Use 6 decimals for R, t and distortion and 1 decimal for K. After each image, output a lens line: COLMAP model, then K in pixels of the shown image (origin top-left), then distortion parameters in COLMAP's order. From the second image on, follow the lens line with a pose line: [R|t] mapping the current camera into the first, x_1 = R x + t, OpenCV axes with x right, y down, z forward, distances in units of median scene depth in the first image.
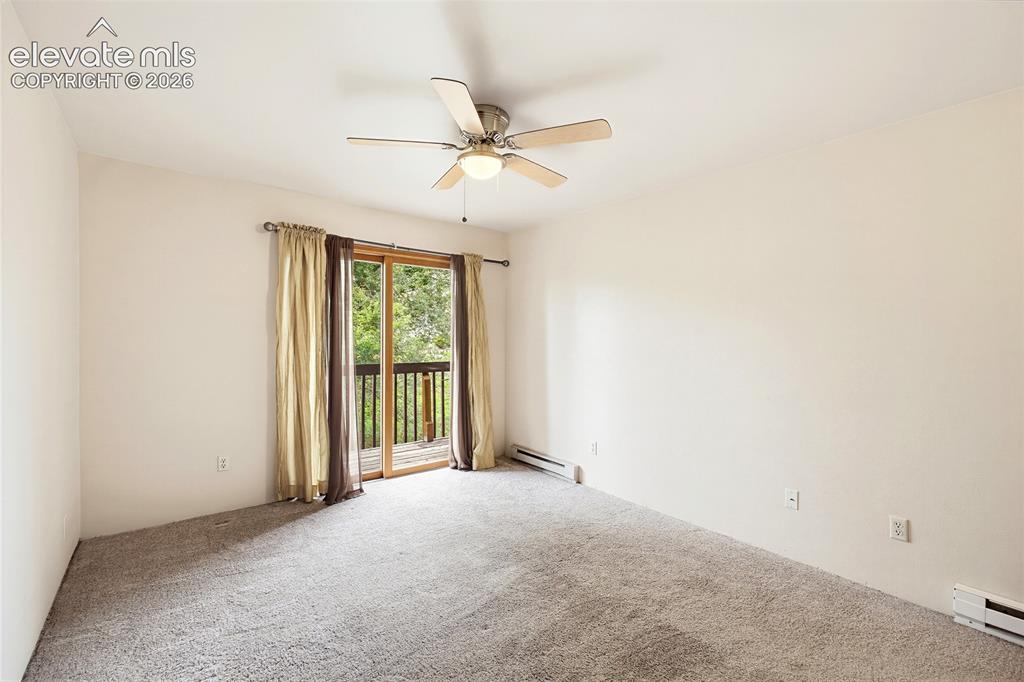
lens RADIAL K [[435.0, 0, 513.0], [0, 435.0, 337.7], [0, 0, 1]] dist [-0.027363, 0.009338]
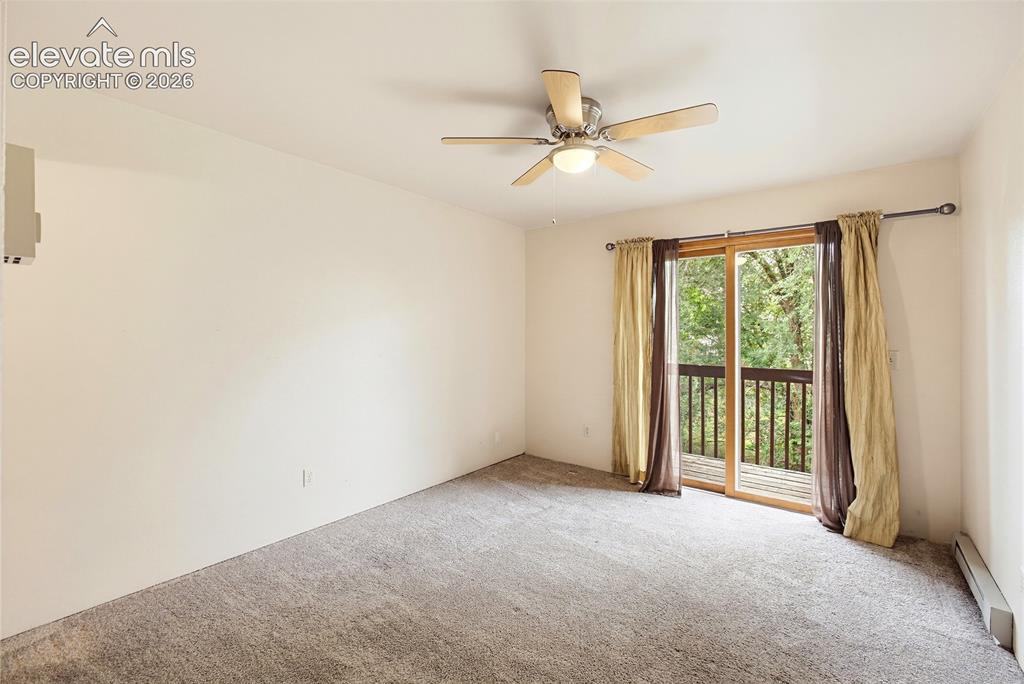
lens RADIAL K [[435.0, 0, 513.0], [0, 435.0, 338.7], [0, 0, 1]] dist [-0.027363, 0.009338]
pose [[0.219435, 0.003006, -0.975622, 0.485823], [-0.008873, 0.999960, 0.001086, 0.004823], [0.975587, 0.008419, 0.219453, 0.384233]]
